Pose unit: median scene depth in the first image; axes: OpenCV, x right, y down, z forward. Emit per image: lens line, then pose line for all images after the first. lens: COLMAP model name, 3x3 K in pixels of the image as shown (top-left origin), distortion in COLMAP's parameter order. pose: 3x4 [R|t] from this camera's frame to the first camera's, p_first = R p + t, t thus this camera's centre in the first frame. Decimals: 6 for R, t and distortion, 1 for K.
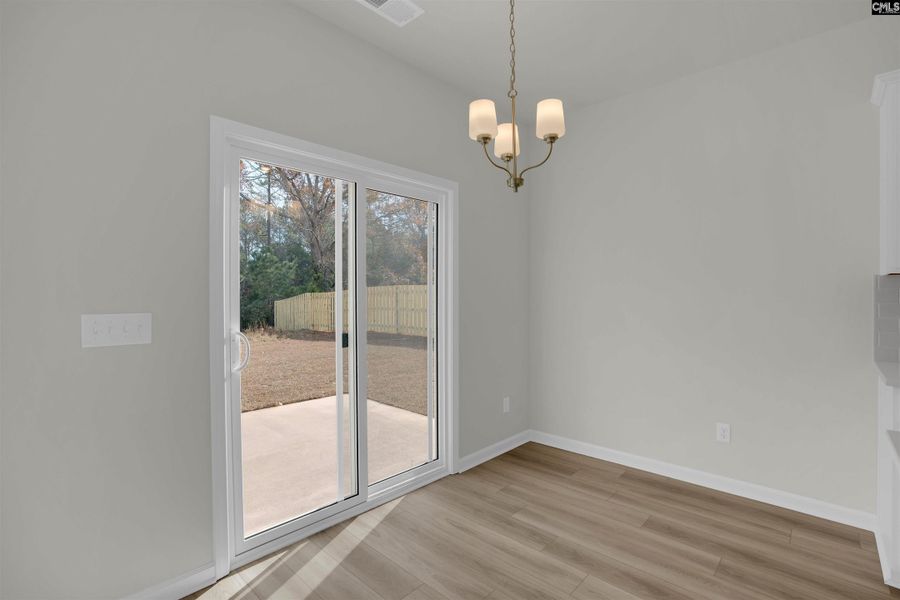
lens RADIAL K [[422.8, 0, 444.8], [0, 422.8, 302.6], [0, 0, 1]] dist [-0.045293, 0.006243]
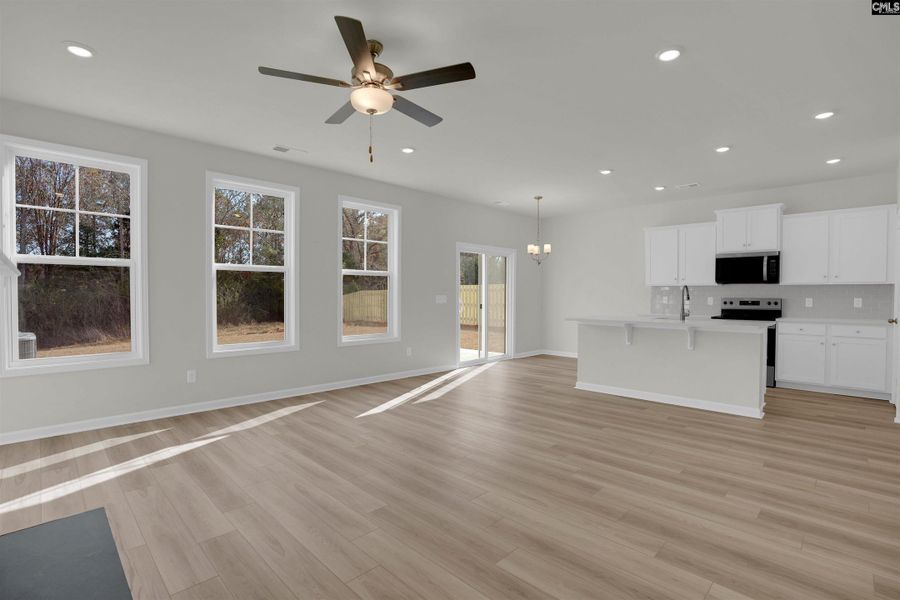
lens RADIAL K [[422.8, 0, 446.9], [0, 422.8, 301.2], [0, 0, 1]] dist [-0.045293, 0.006243]
pose [[0.999348, 0.007573, -0.035305, -0.365101], [-0.007547, 0.999971, 0.000868, 0.045378], [0.035310, -0.000601, 0.999376, -1.981951]]
